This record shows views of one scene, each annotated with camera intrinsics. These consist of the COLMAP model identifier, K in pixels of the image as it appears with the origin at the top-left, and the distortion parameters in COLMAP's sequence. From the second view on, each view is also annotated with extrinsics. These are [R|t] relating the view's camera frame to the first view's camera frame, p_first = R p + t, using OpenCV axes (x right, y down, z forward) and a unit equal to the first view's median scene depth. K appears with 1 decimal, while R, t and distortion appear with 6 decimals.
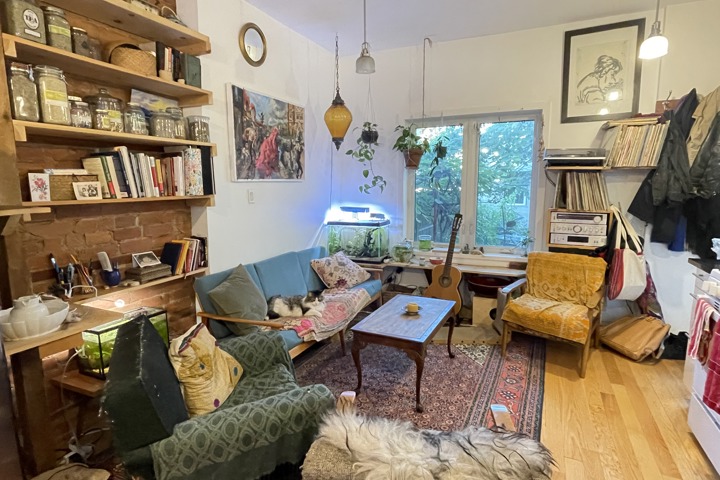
lens RADIAL K [[384.2, 0, 360.0], [0, 384.2, 240.0], [0, 0, 1]] dist [-0.001066, -0.000169]
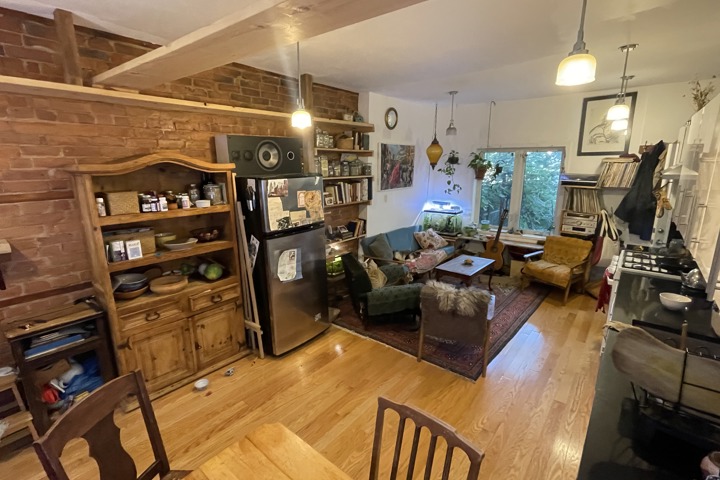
lens RADIAL K [[334.6, 0, 360.0], [0, 334.6, 240.0], [0, 0, 1]] dist [0.004252, 0.000165]
pose [[0.967862, 0.059748, -0.244279, 0.012131], [-0.038781, 0.995208, 0.089762, -0.049913], [0.248472, -0.077404, 0.965542, -0.650512]]
